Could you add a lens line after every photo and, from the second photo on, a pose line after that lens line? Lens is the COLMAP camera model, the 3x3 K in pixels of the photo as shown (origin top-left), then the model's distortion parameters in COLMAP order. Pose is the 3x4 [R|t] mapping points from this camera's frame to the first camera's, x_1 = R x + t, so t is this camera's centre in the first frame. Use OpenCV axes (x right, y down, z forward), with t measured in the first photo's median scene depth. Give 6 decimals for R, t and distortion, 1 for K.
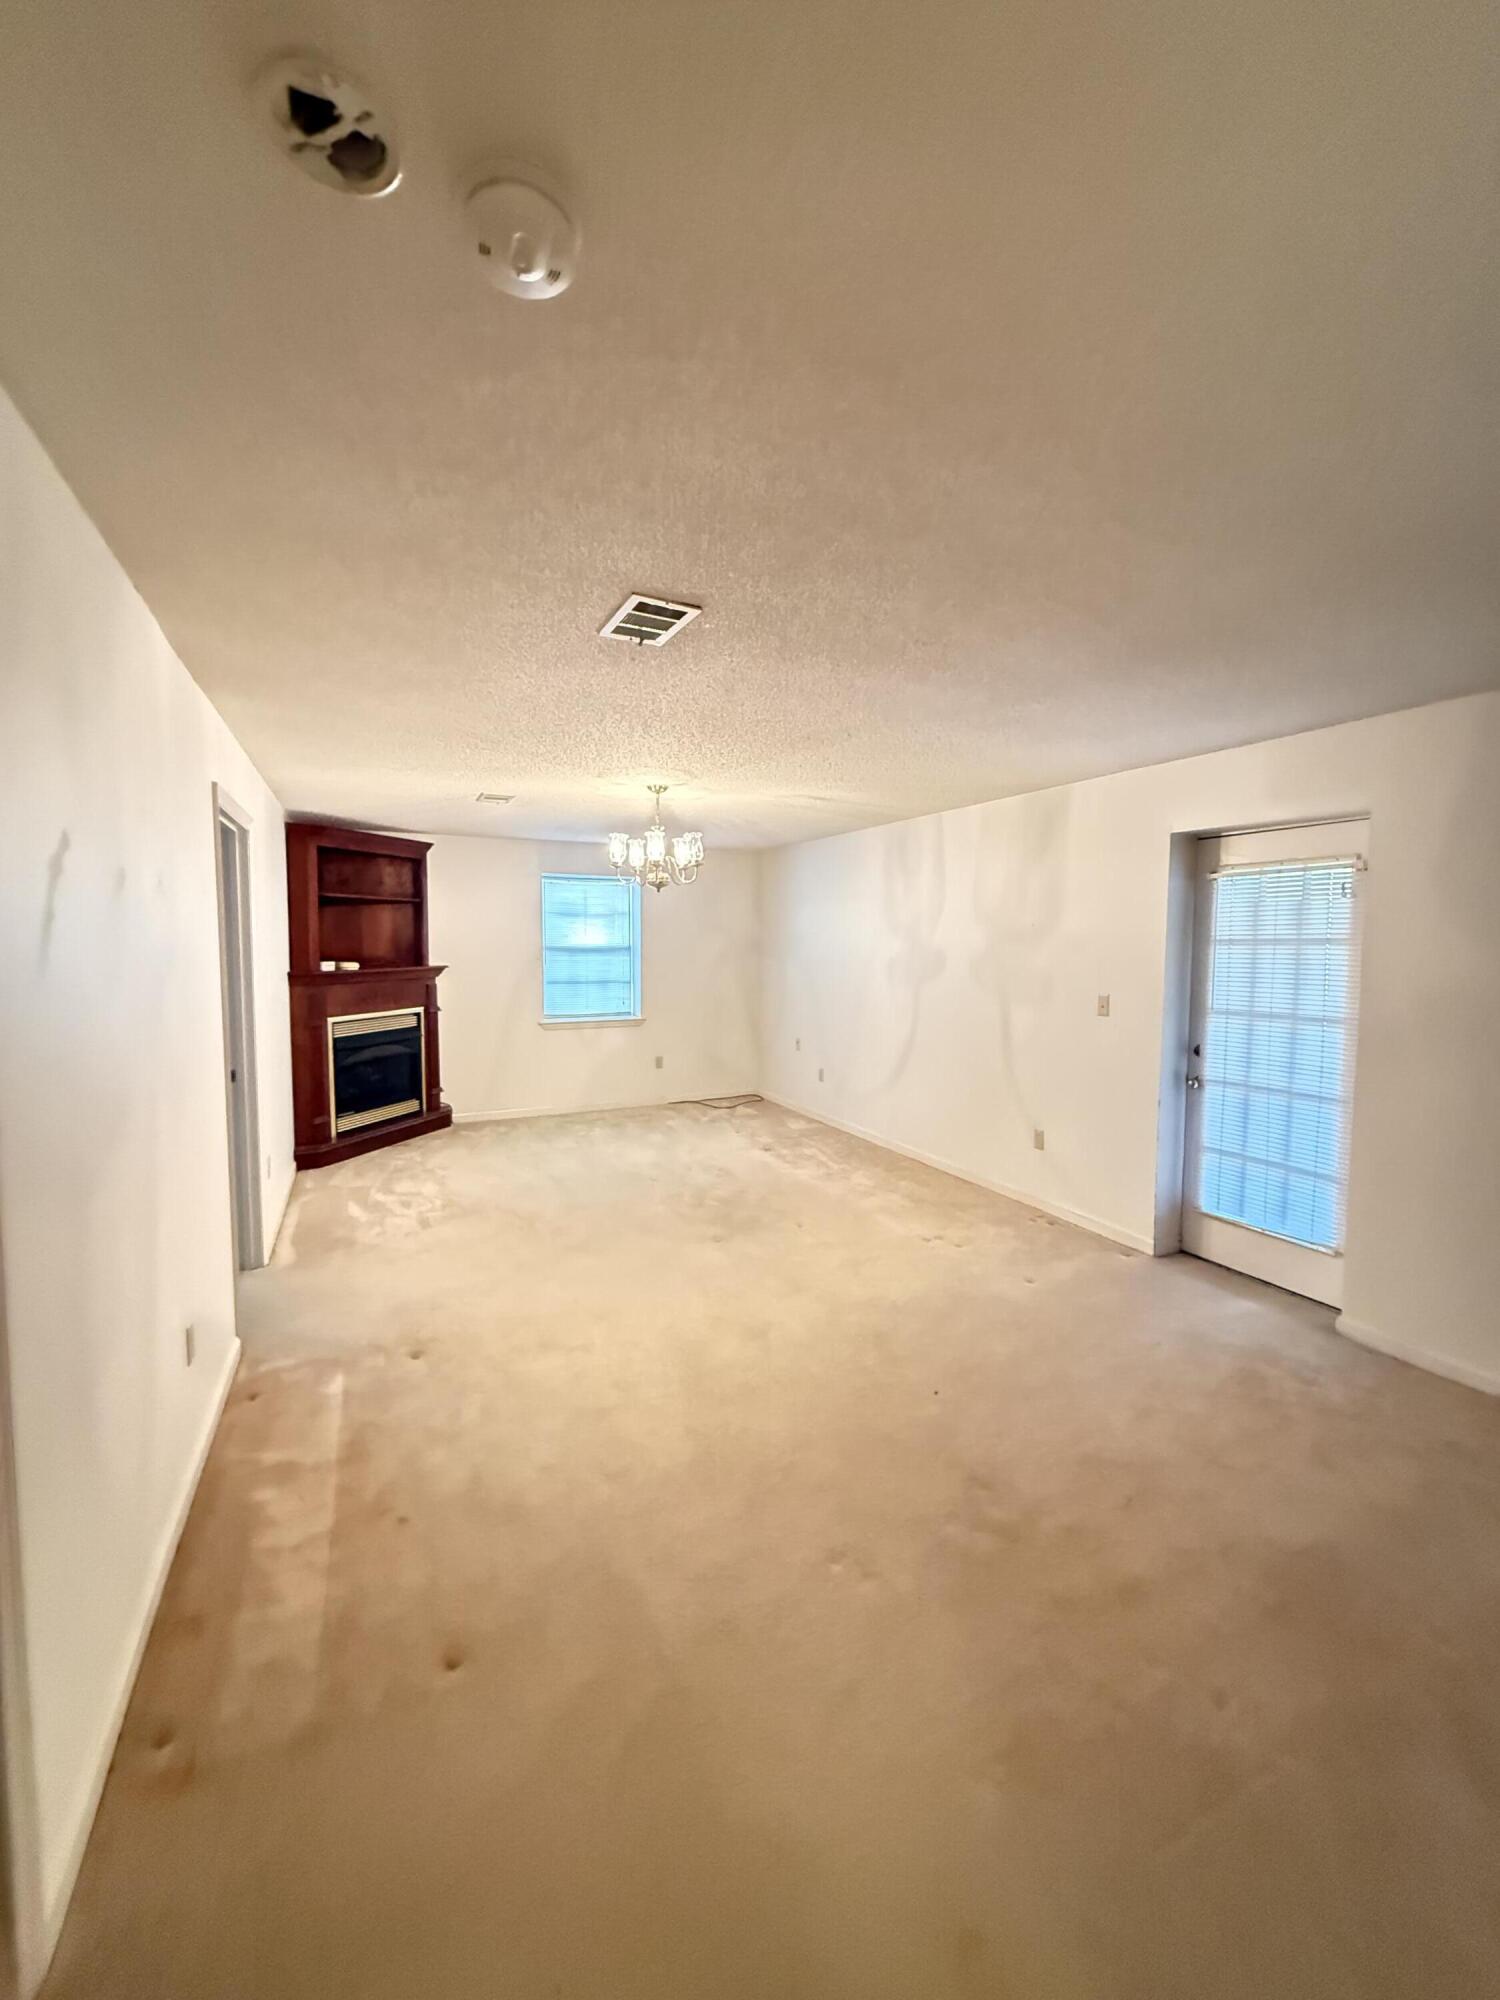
lens RADIAL K [[807.4, 0, 755.1], [0, 807.4, 1002.1], [0, 0, 1]] dist [0.001148, 0.001079]
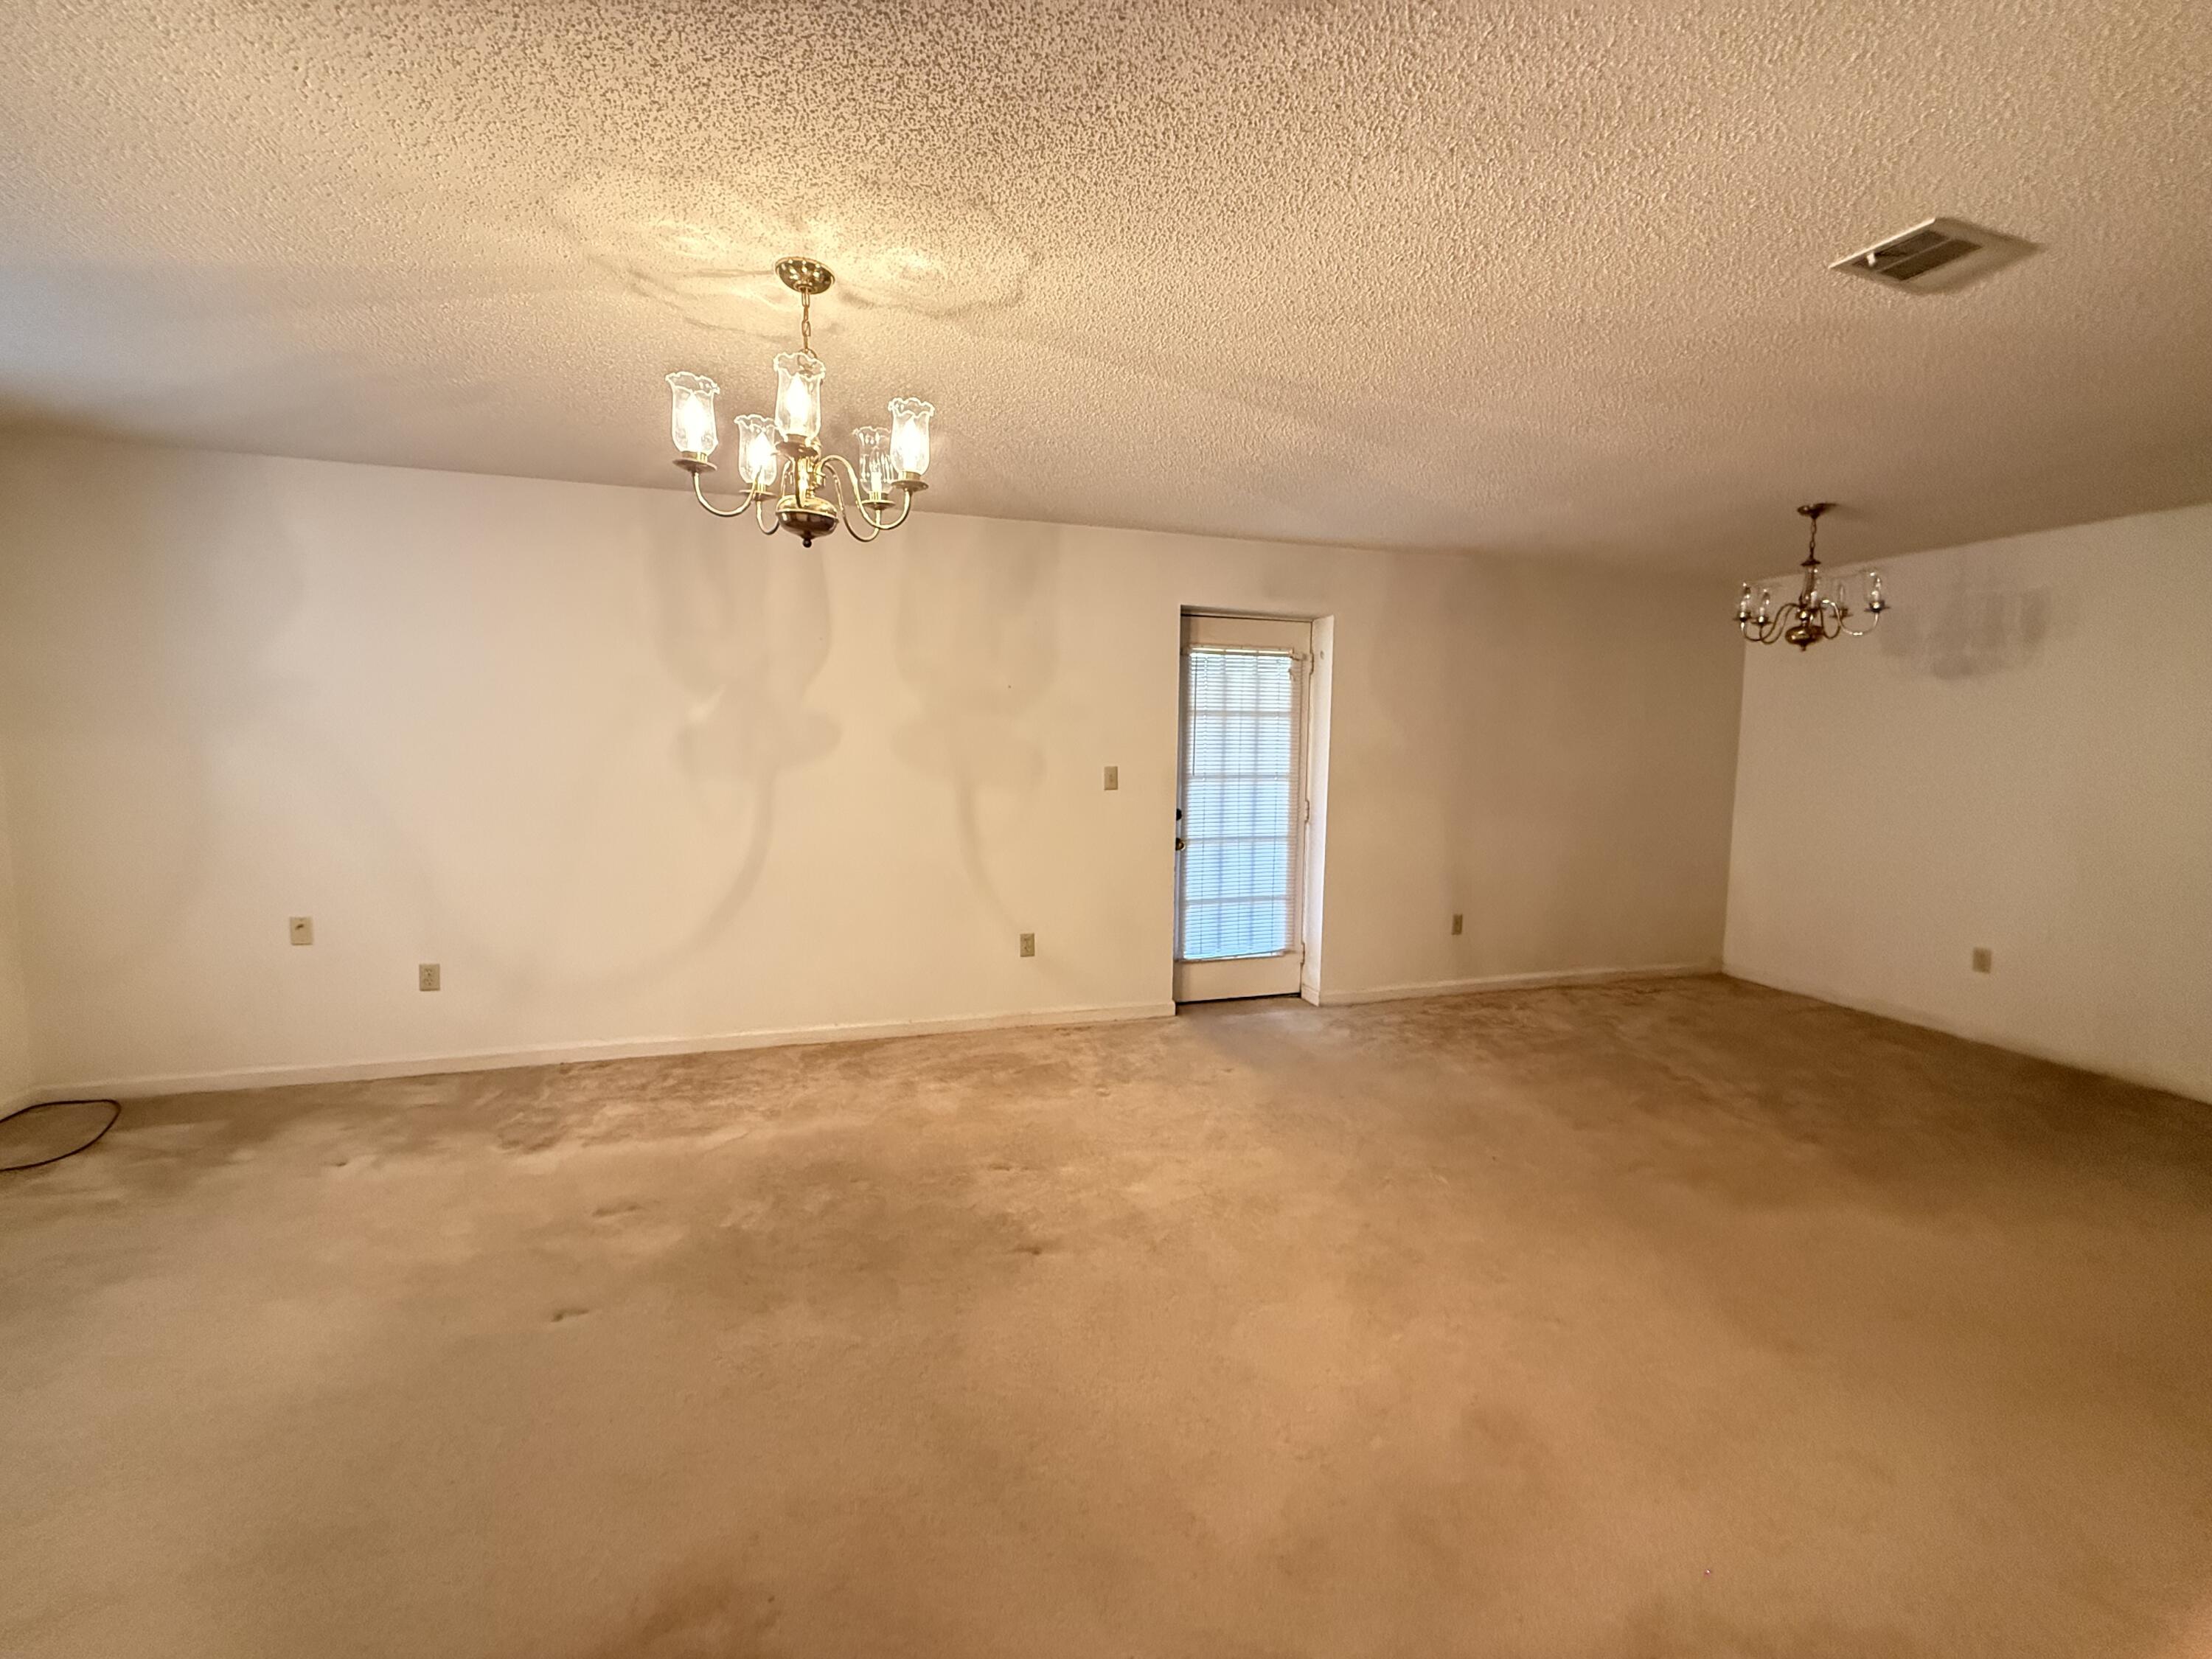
lens RADIAL K [[893.0, 0, 1109.9], [0, 893.0, 828.9], [0, 0, 1]] dist [0.001148, 0.001079]
pose [[0.162411, -0.105984, 0.981015, -0.668814], [0.060933, 0.993395, 0.097234, -0.044053], [-0.984840, 0.043985, 0.167796, 0.942291]]
